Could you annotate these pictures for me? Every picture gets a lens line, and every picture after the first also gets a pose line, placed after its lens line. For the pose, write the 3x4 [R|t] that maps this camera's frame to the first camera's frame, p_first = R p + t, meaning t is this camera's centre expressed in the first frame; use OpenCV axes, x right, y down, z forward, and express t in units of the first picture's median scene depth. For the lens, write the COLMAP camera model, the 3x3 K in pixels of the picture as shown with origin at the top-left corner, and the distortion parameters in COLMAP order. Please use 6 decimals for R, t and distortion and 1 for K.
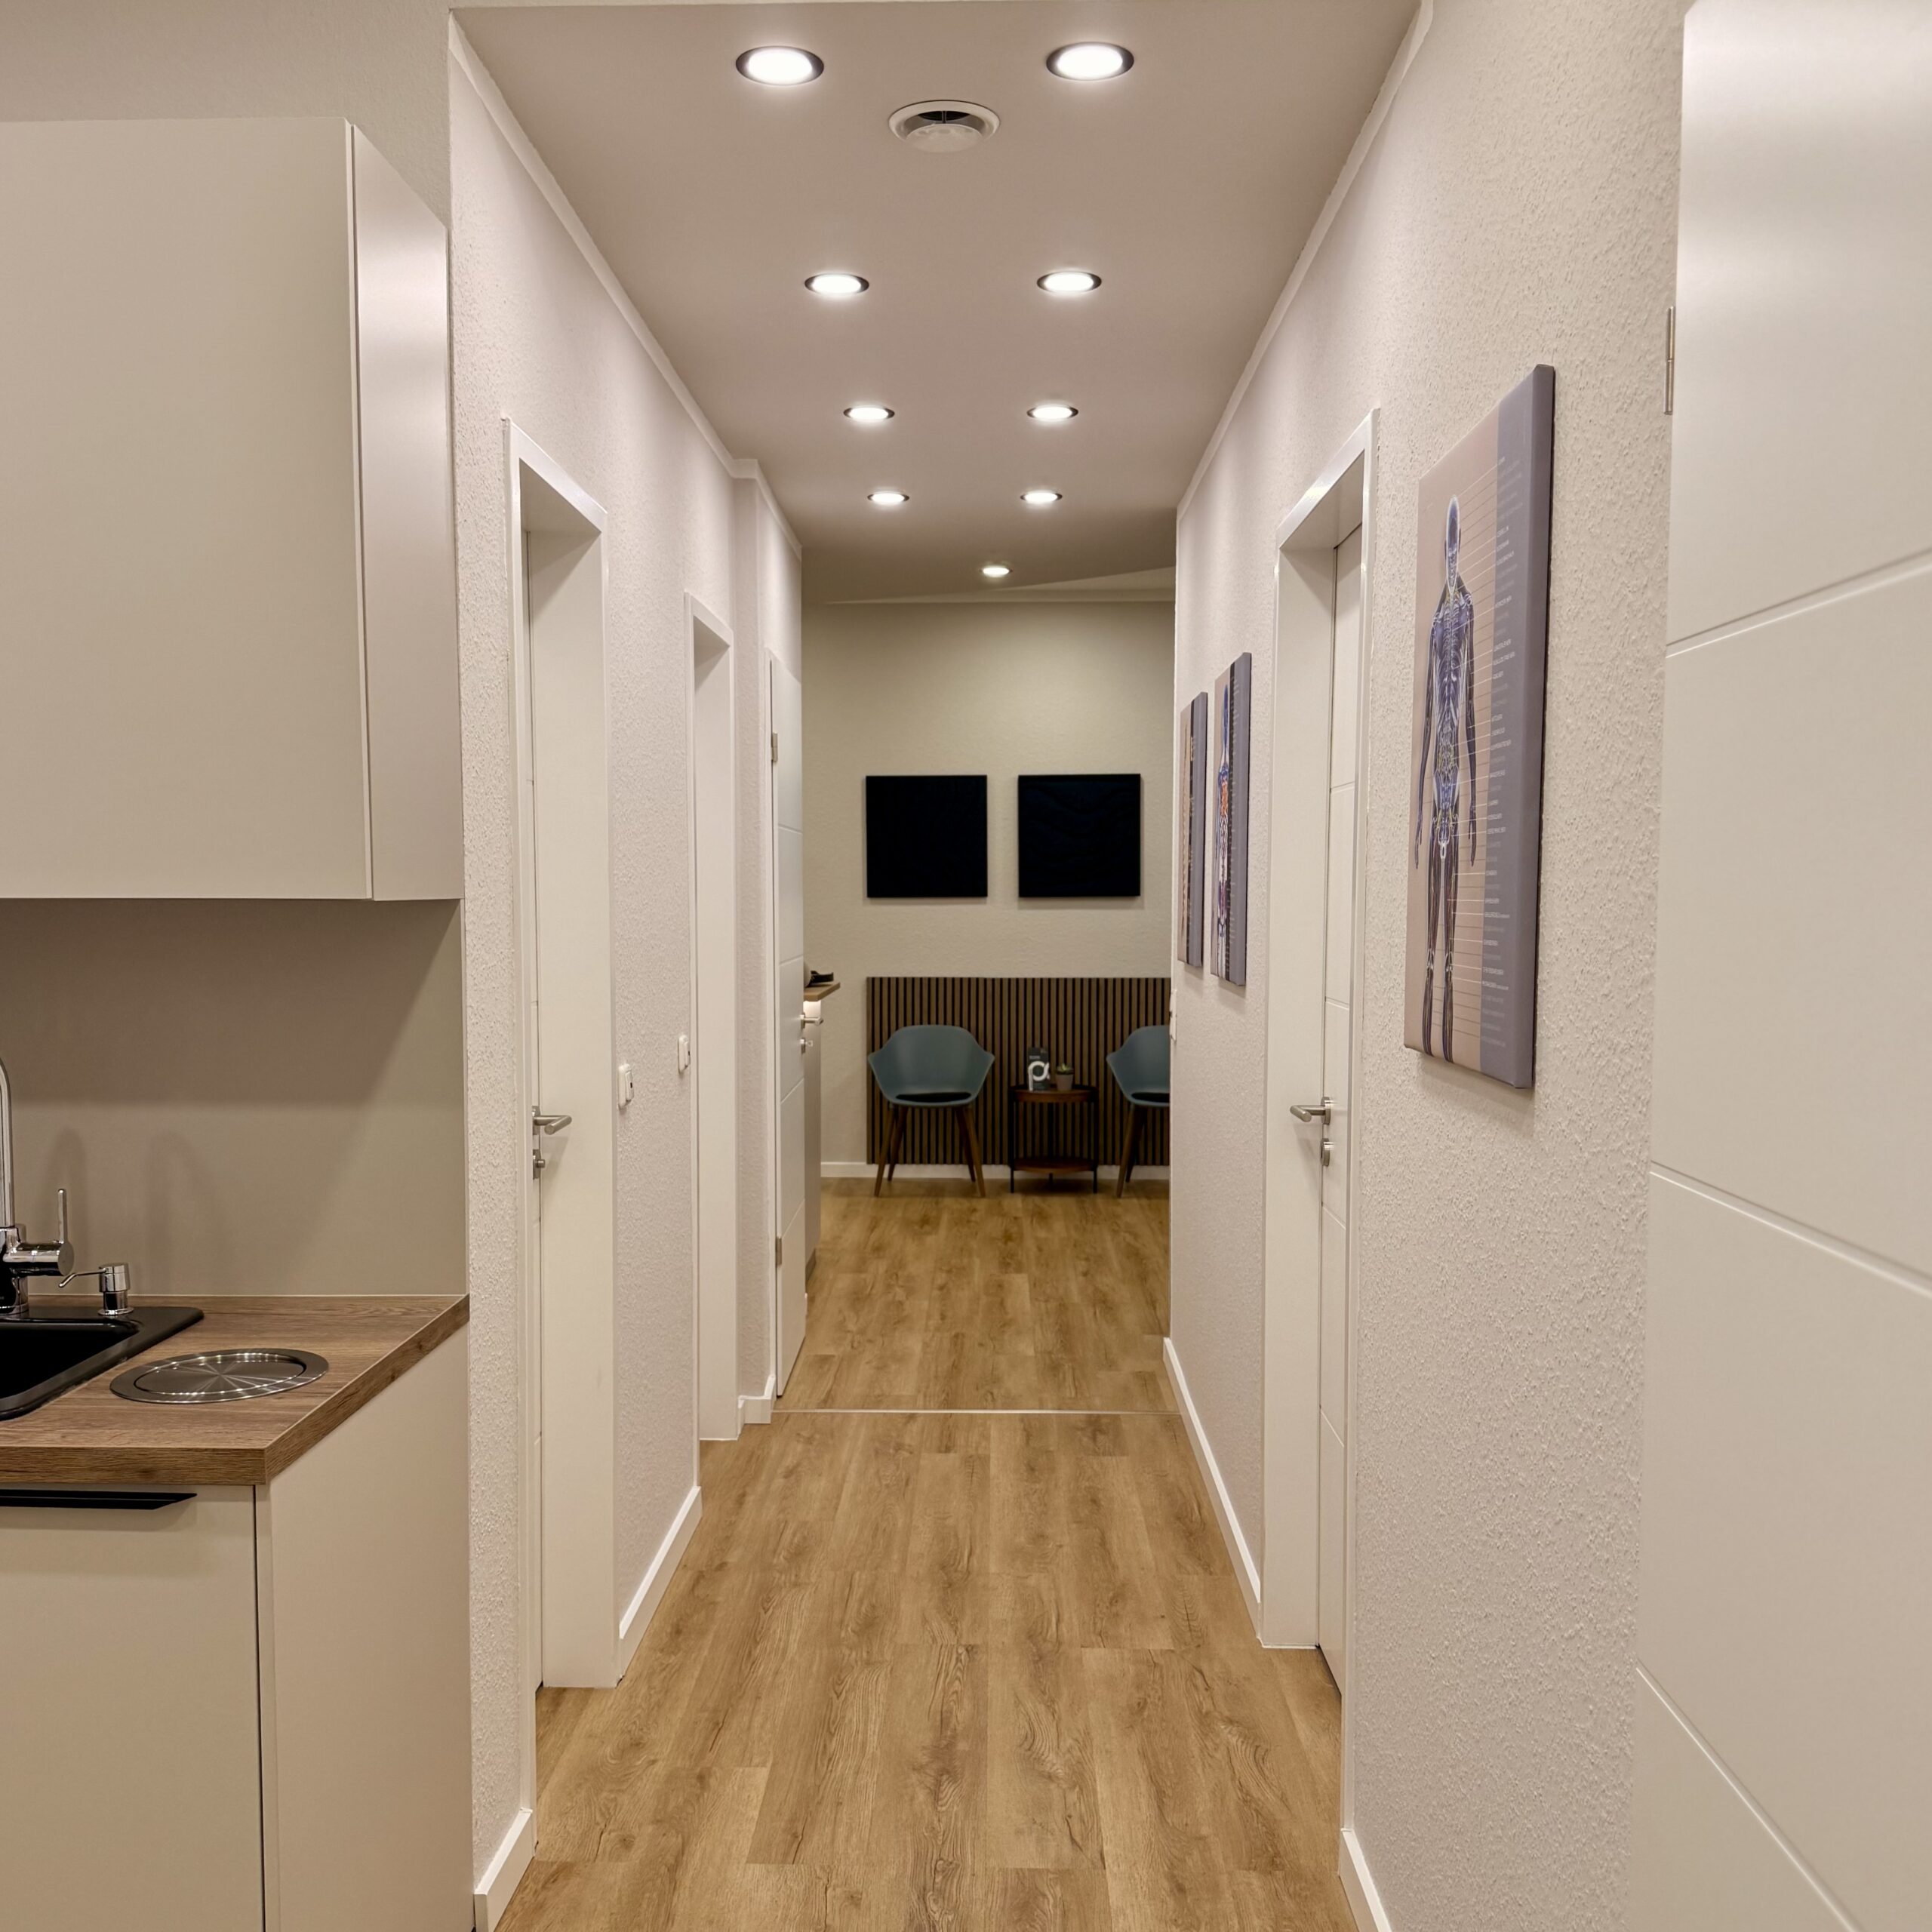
lens RADIAL K [[1921.5, 0, 957.5], [0, 1921.5, 994.4], [0, 0, 1]] dist [0.015313, -0.007695]
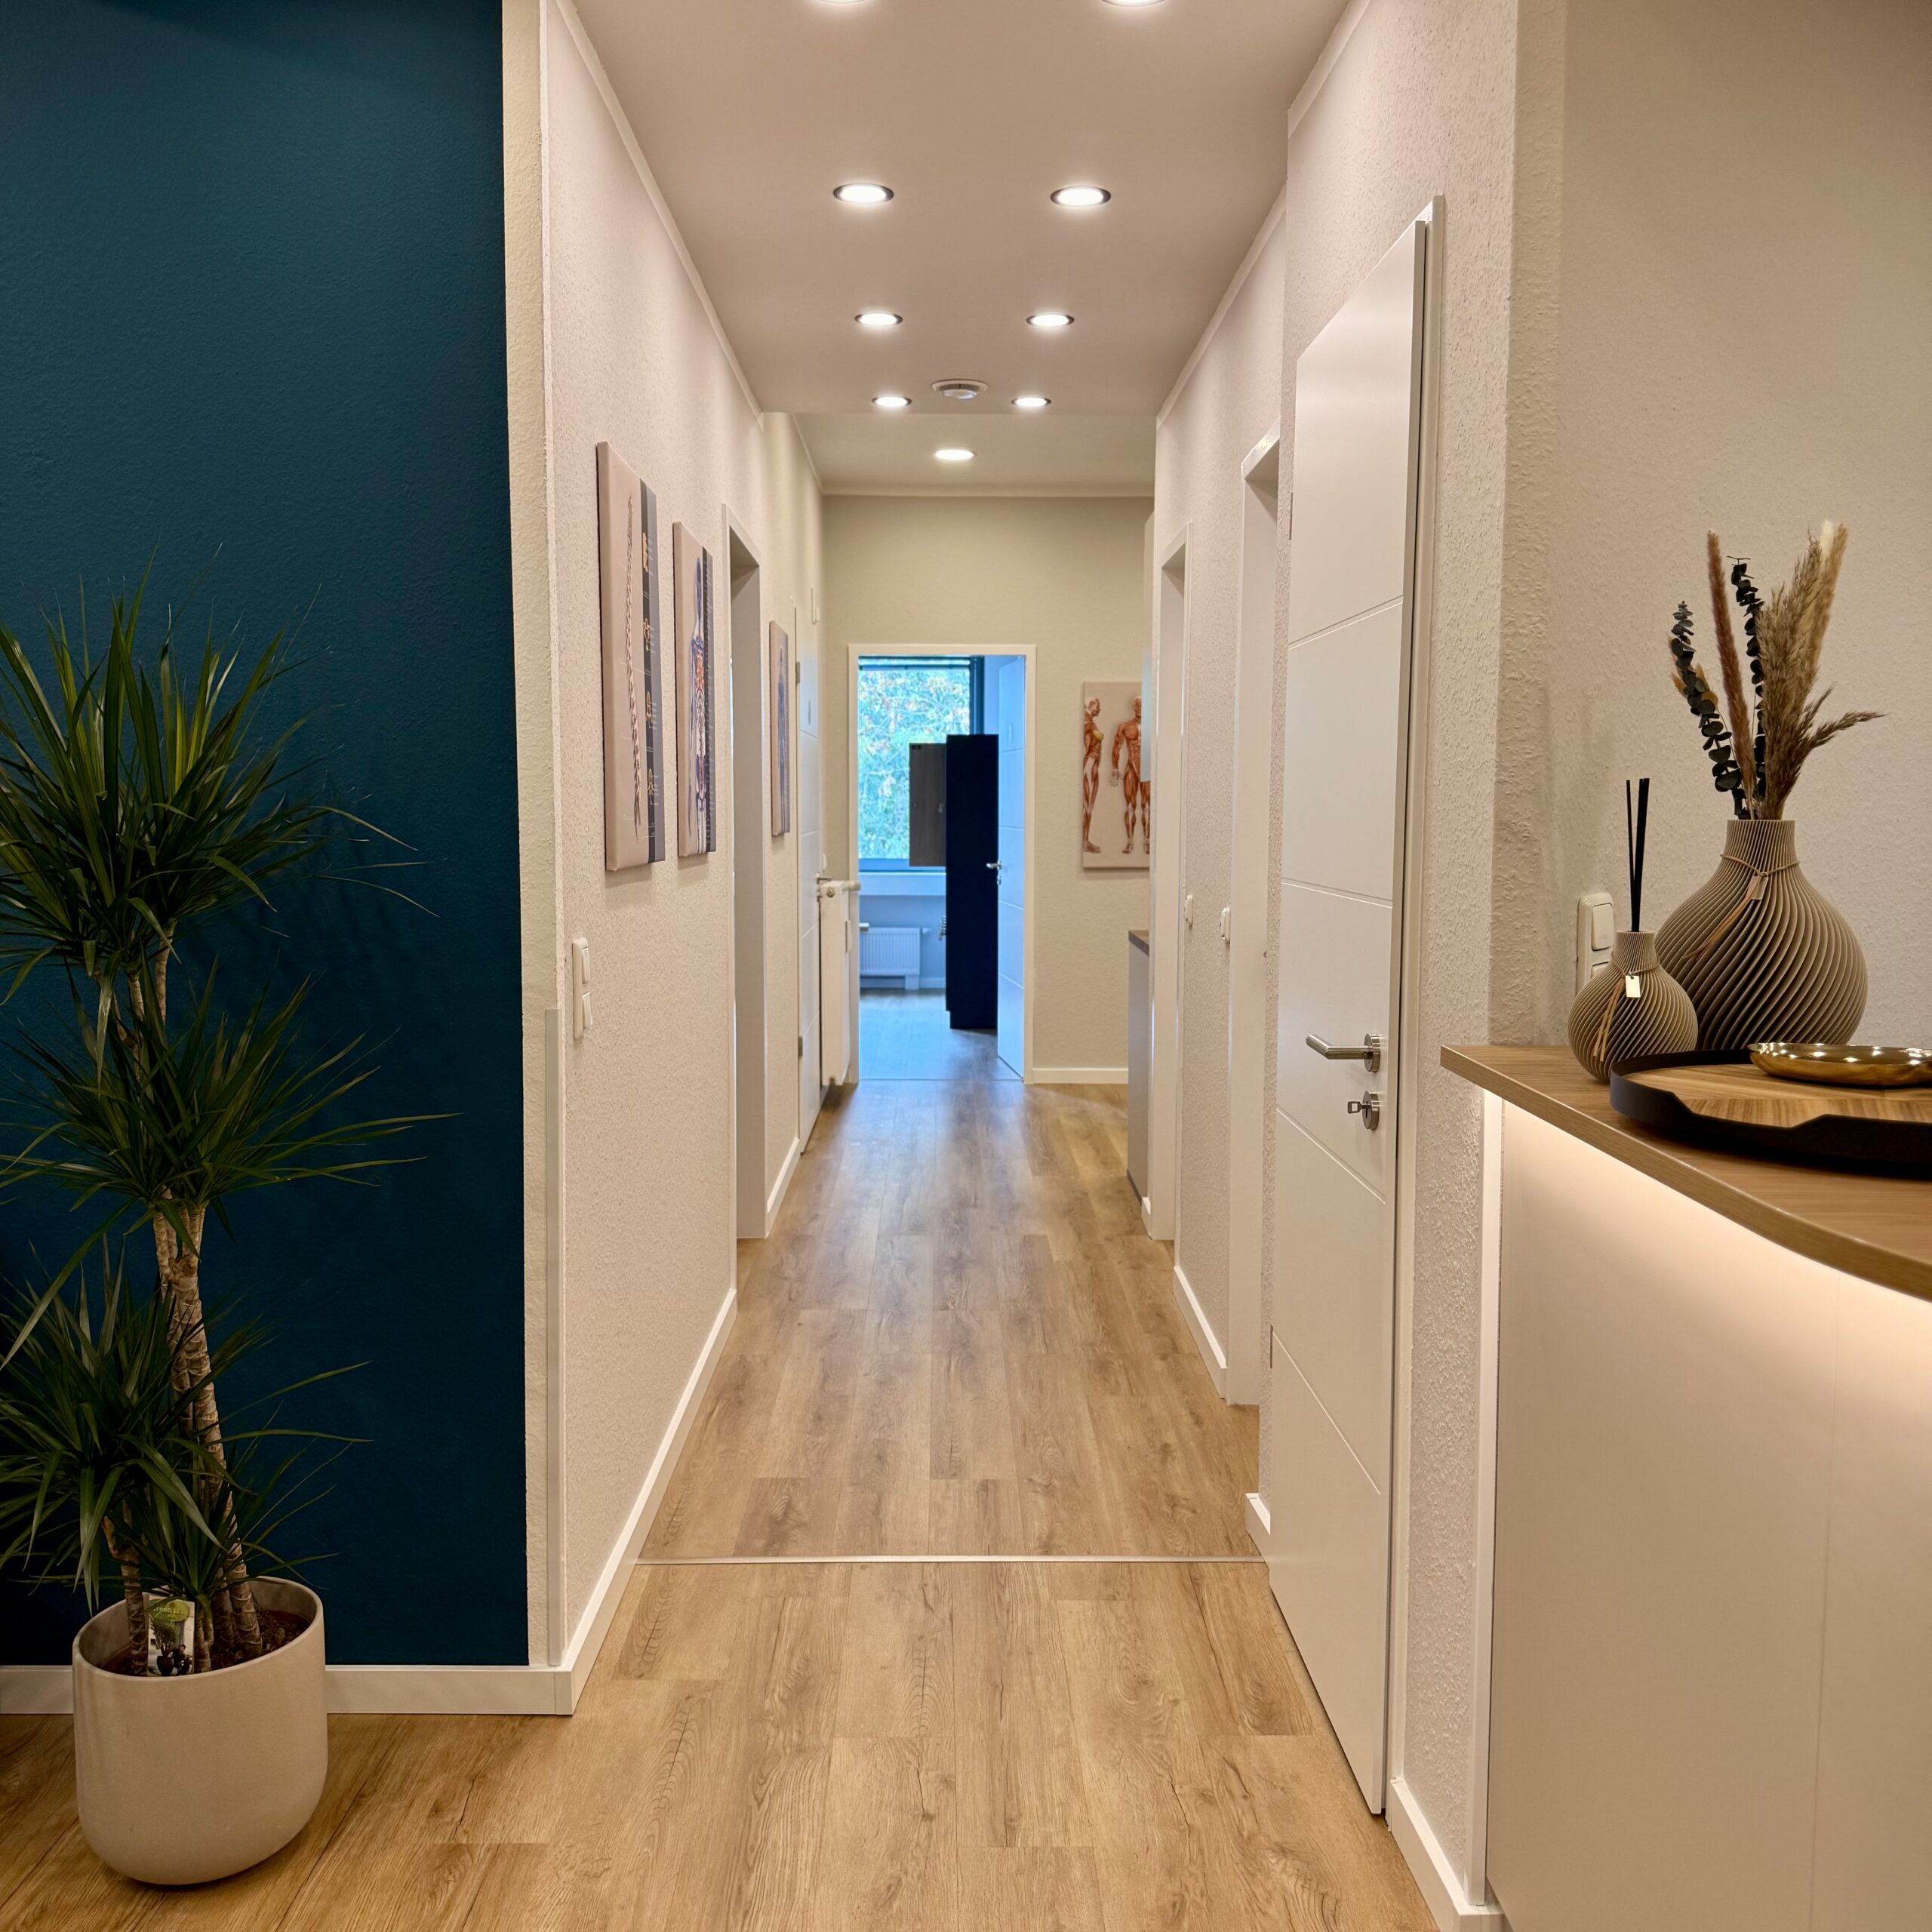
lens RADIAL K [[1921.5, 0, 957.5], [0, 1921.5, 994.4], [0, 0, 1]] dist [0.015313, -0.007695]
pose [[-0.999594, -0.001154, -0.028454, 0.028661], [-0.005497, 0.988207, 0.153023, -0.078589], [0.027942, 0.153117, -0.987813, 1.764393]]
